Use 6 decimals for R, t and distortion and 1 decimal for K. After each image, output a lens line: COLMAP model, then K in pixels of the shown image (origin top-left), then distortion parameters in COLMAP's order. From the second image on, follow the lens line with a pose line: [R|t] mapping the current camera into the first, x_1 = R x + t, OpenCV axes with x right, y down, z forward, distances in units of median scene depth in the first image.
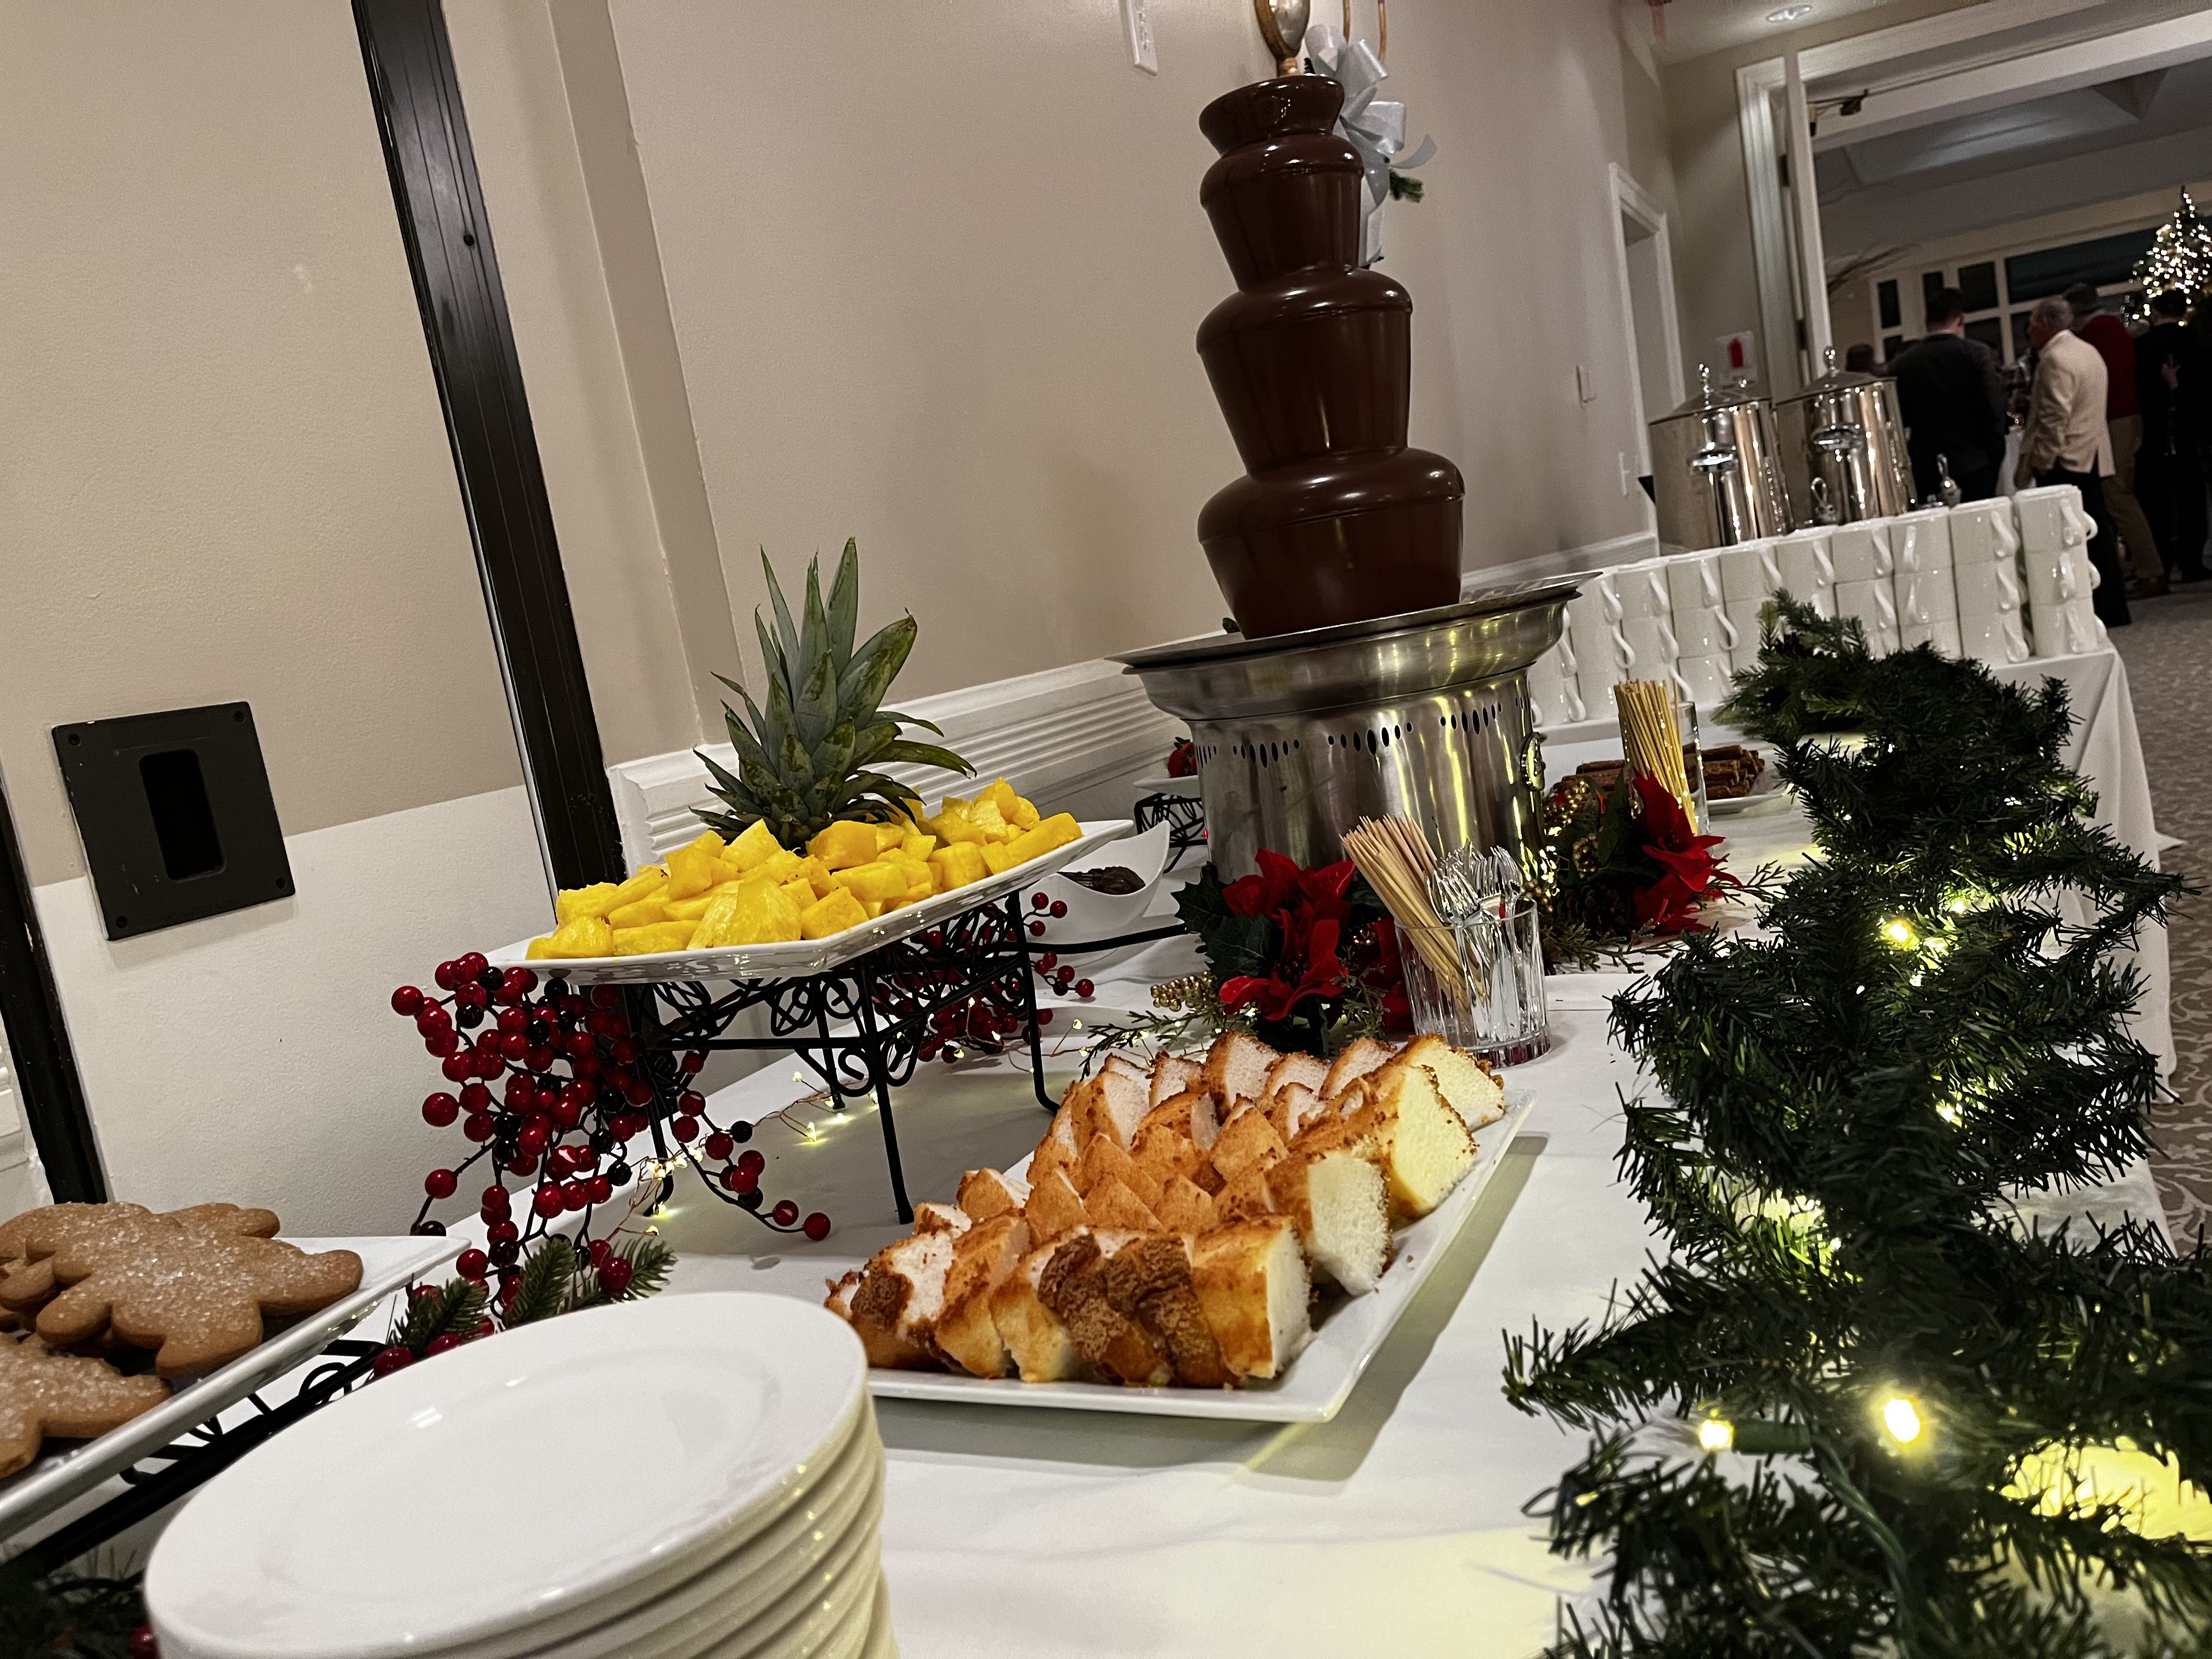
lens RADIAL K [[1681.4, 0, 1102.8], [0, 1681.4, 856.3], [0, 0, 1]] dist [0.081201, -0.131005]
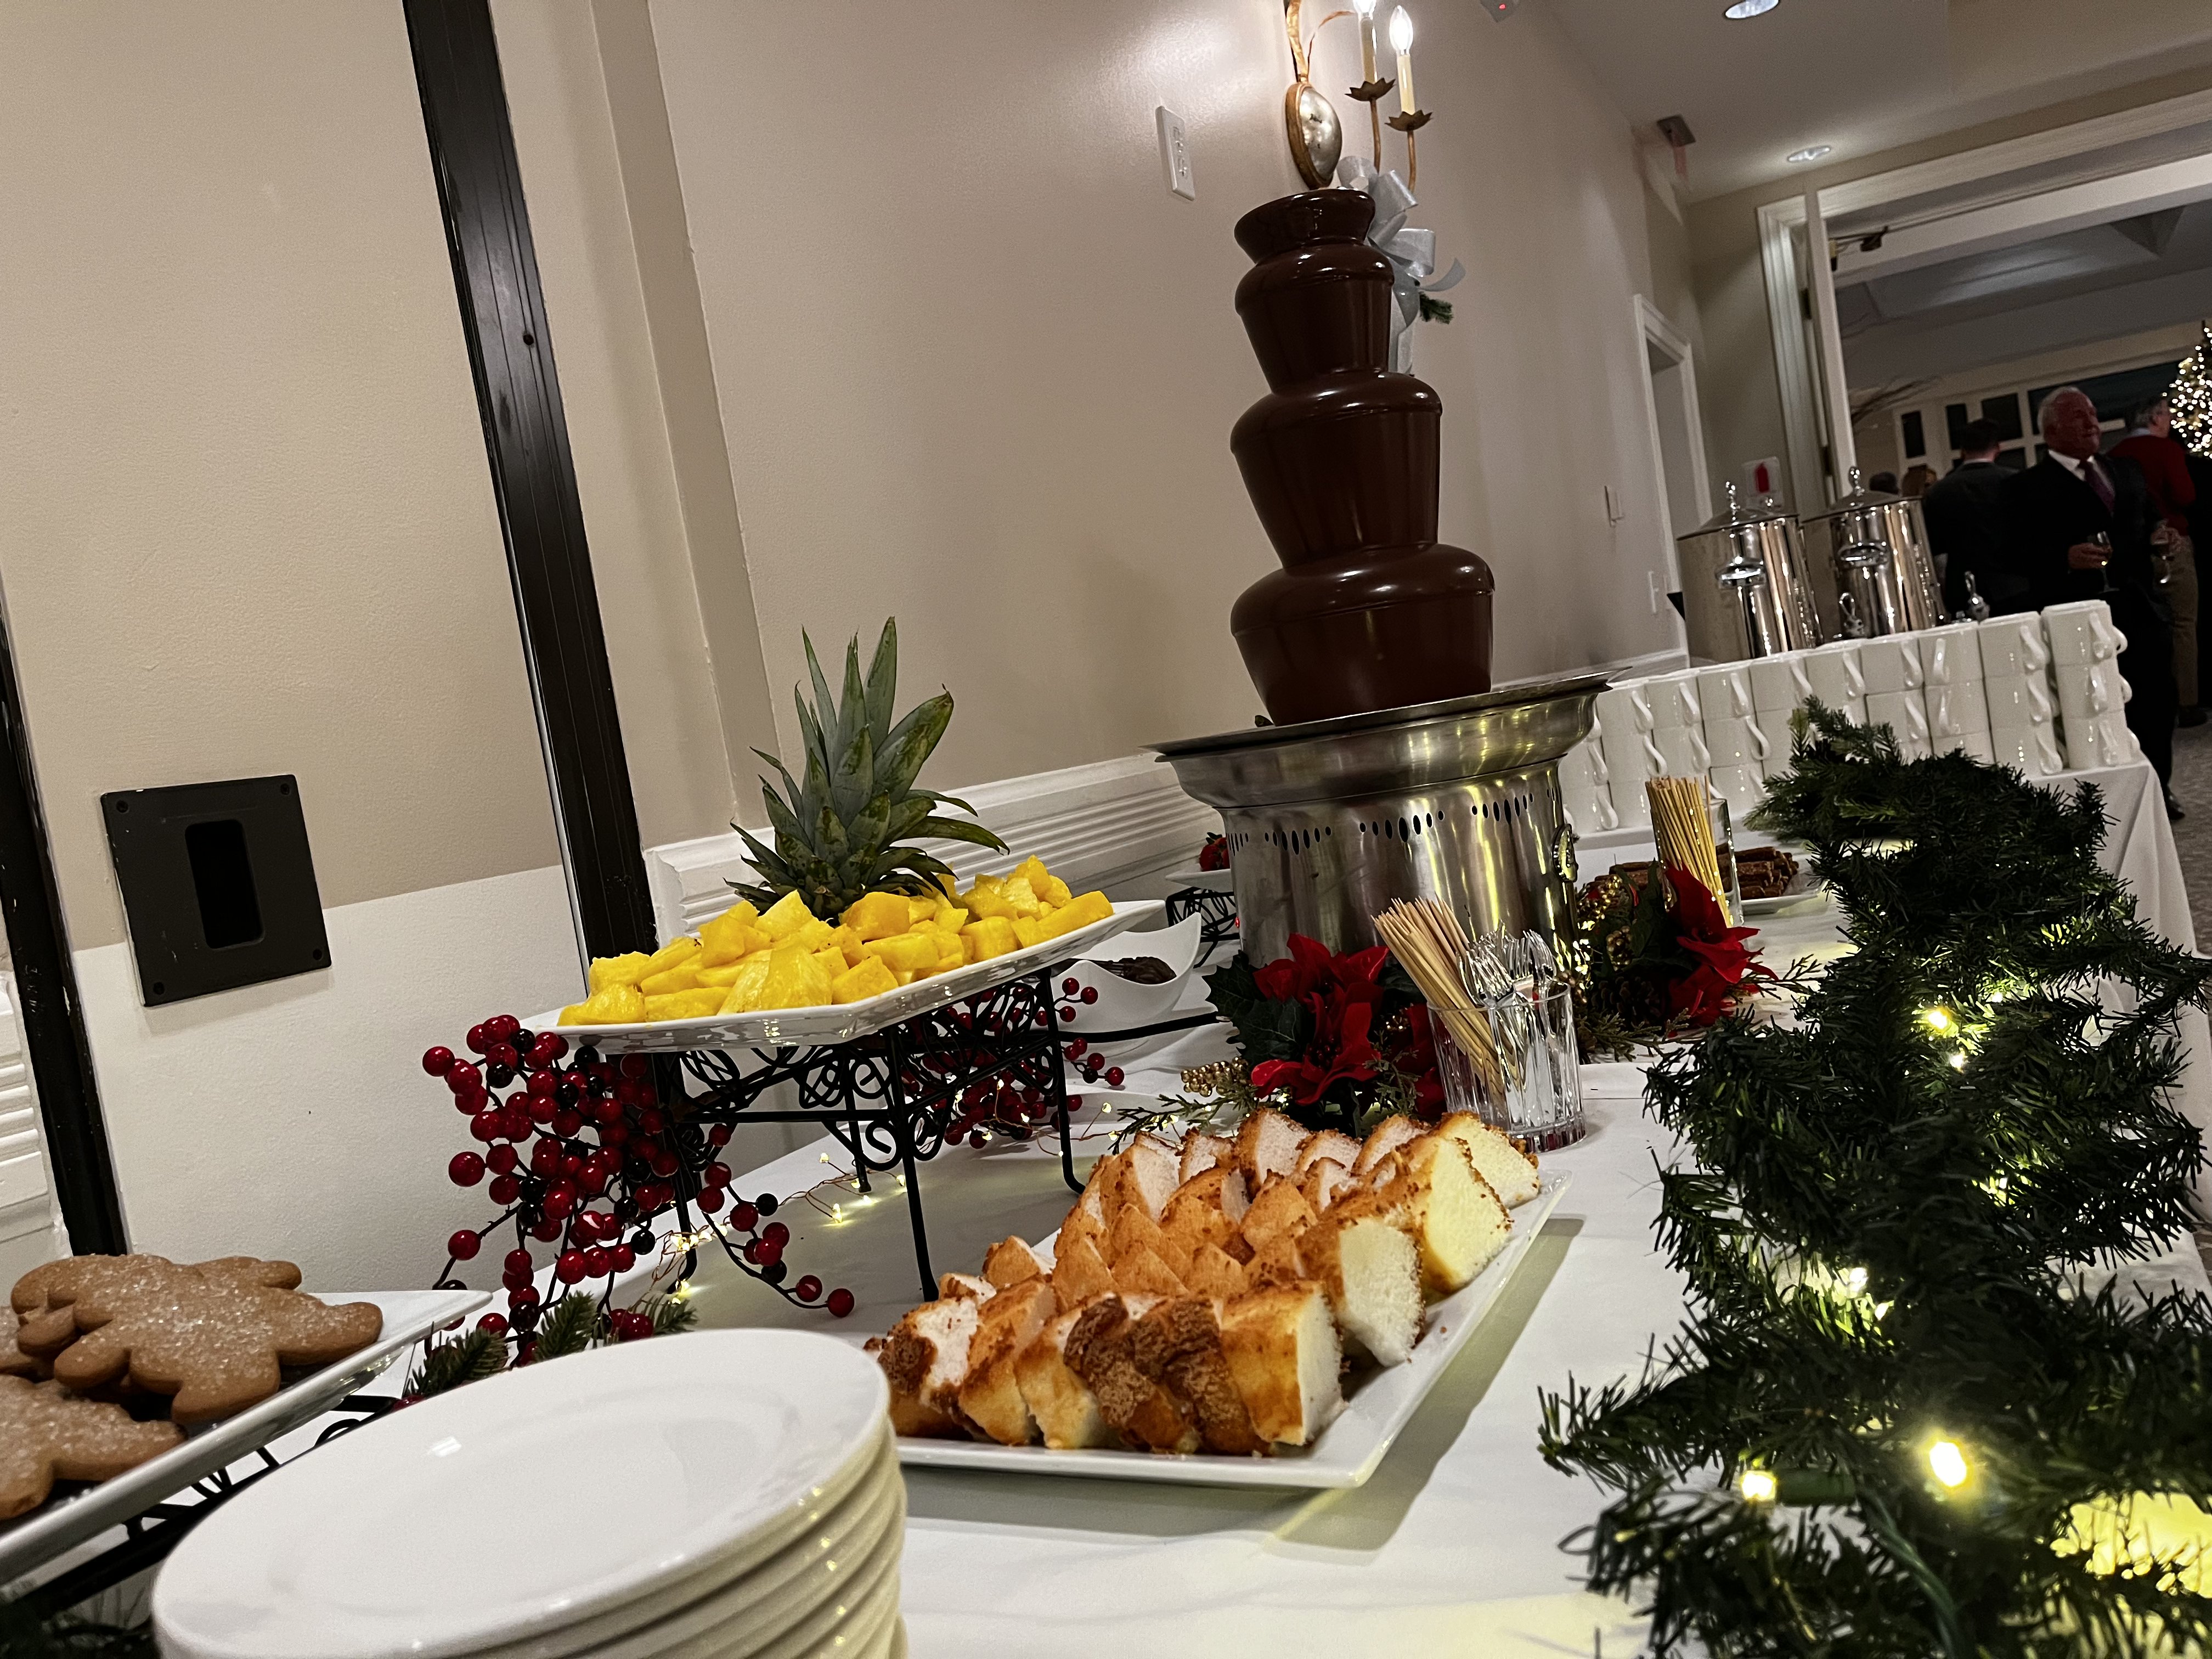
lens RADIAL K [[1681.8, 0, 1111.8], [0, 1681.8, 838.7], [0, 0, 1]] dist [0.082759, -0.133676]
pose [[0.999850, 0.010105, -0.014066, 0.000158], [-0.011201, 0.996725, -0.080090, 0.023739], [0.013211, 0.080236, 0.996688, -0.002851]]
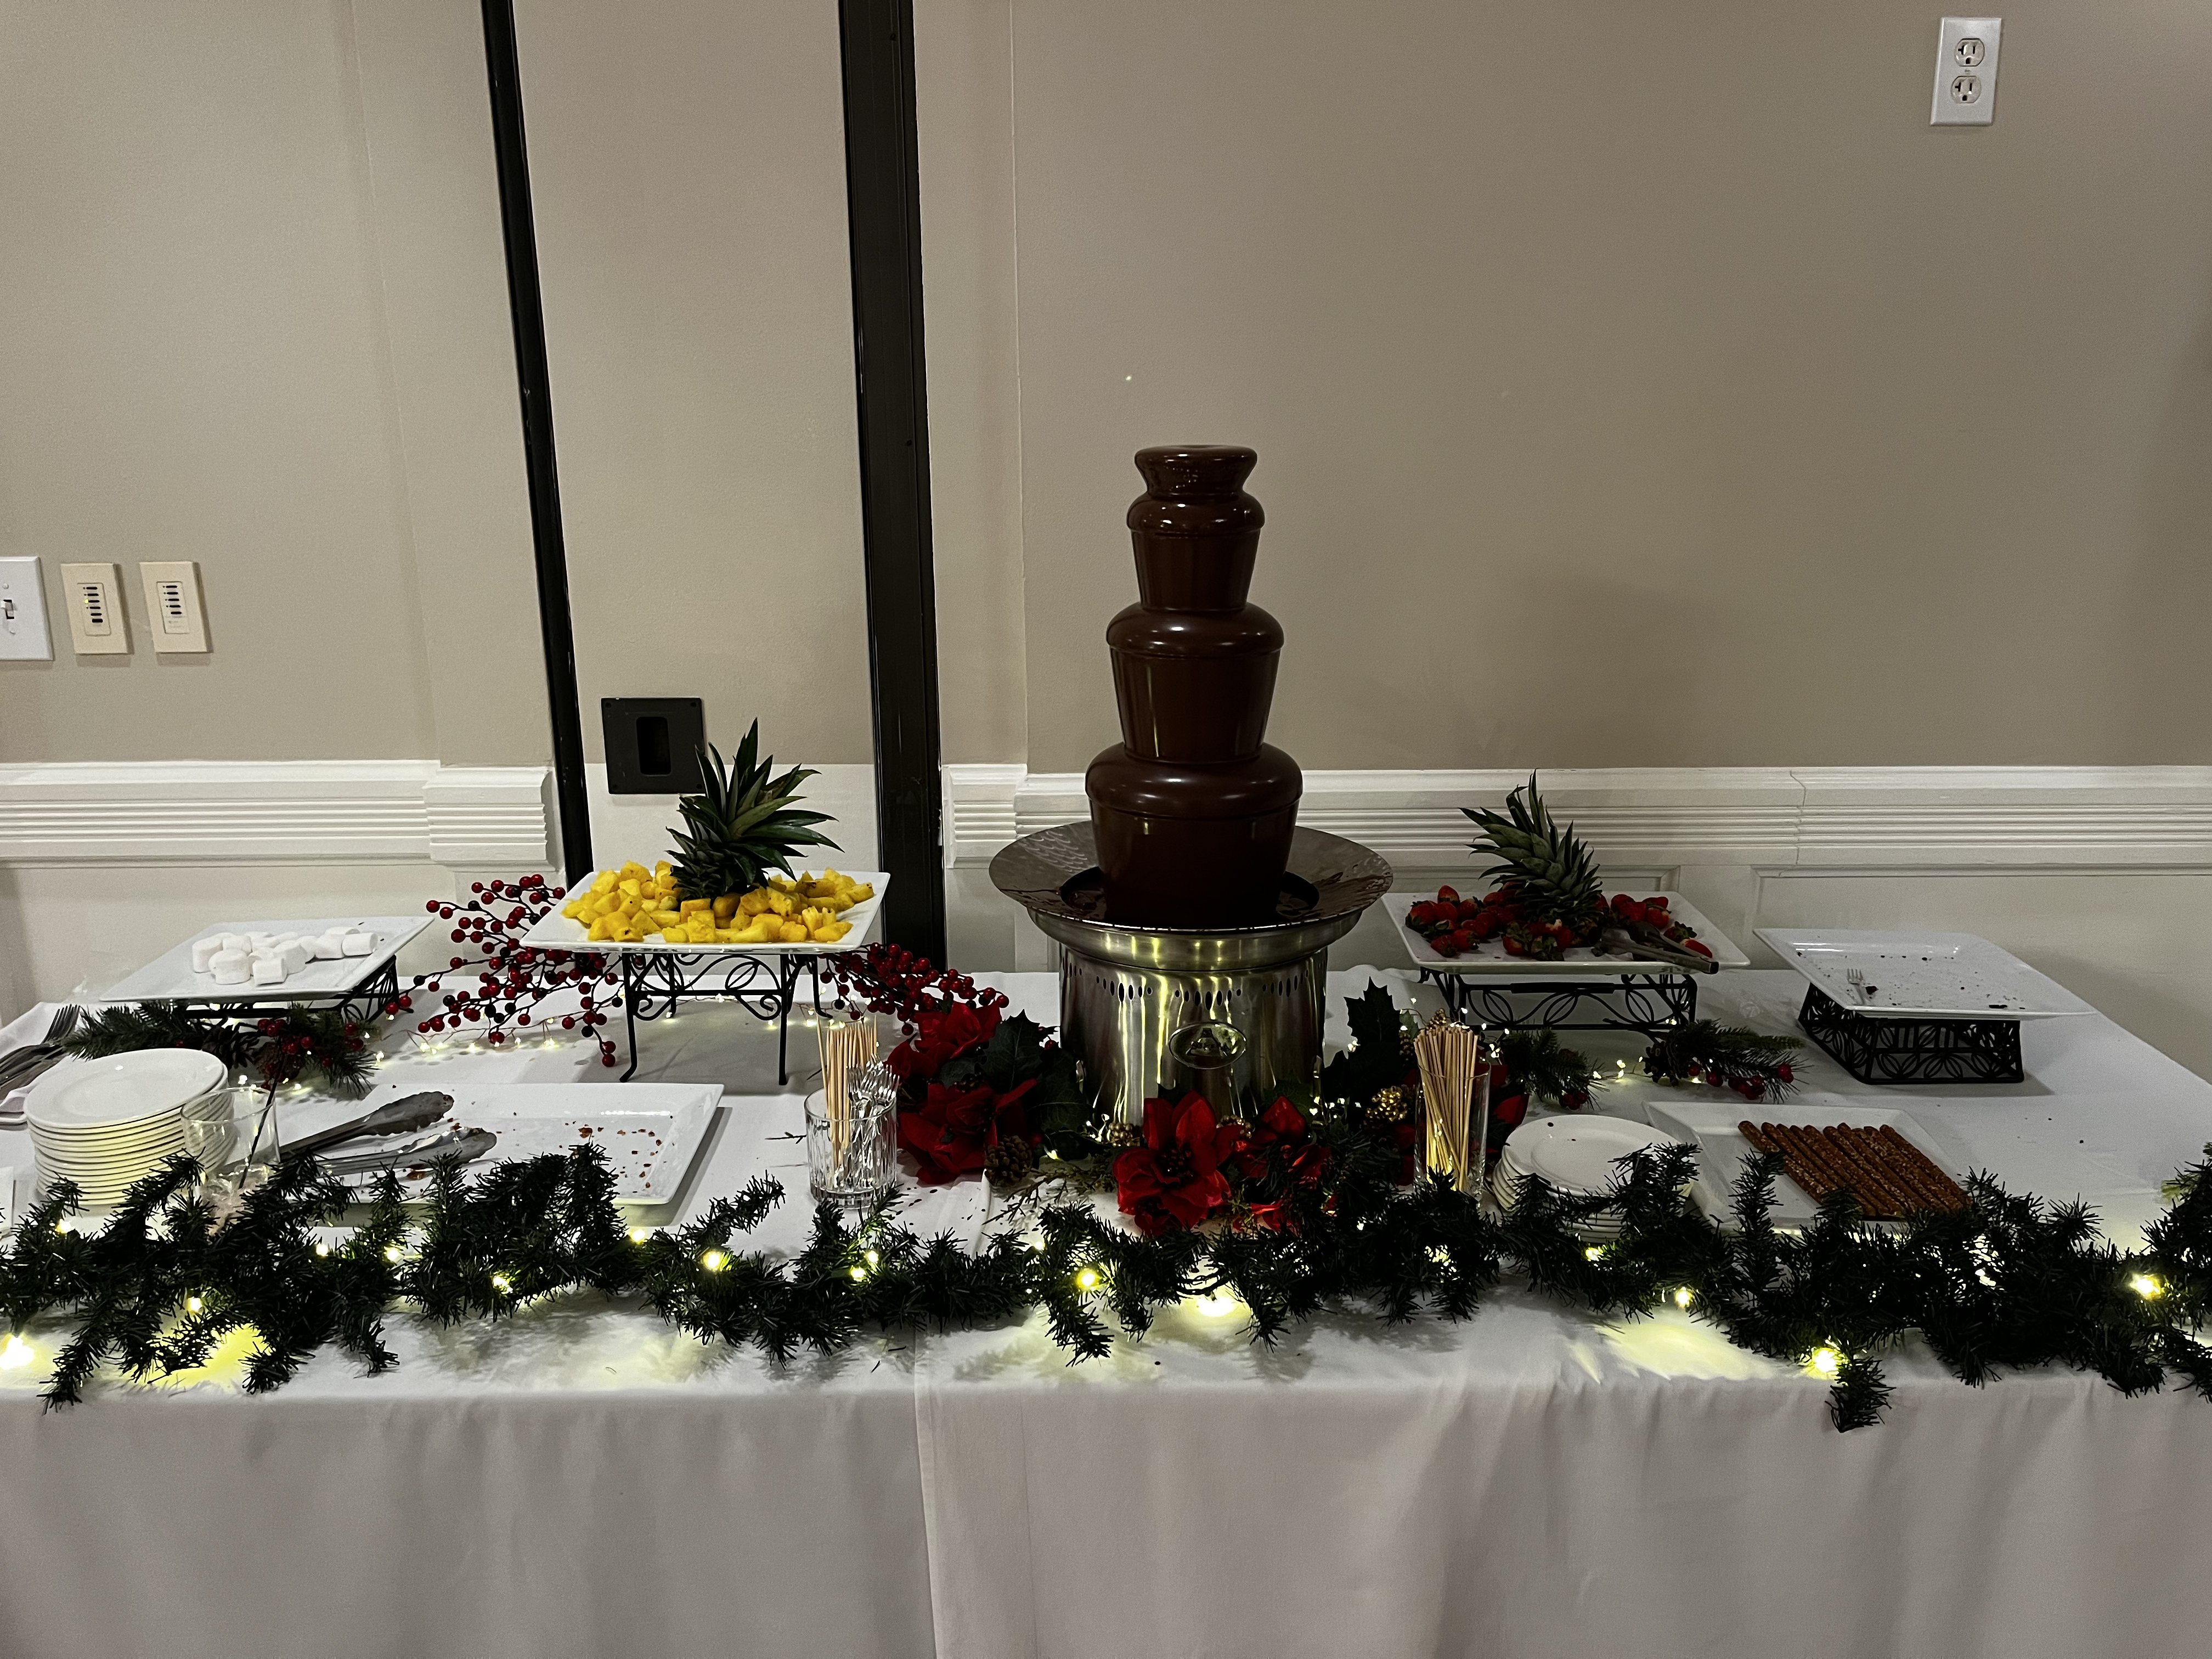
lens RADIAL K [[1701.5, 0, 1093.8], [0, 1701.5, 825.1], [0, 0, 1]] dist [0.076586, -0.115416]
pose [[0.427943, 0.394155, -0.813331, 1.481135], [-0.193253, 0.918989, 0.343676, -0.776579], [0.882903, 0.010105, 0.469446, 0.474131]]
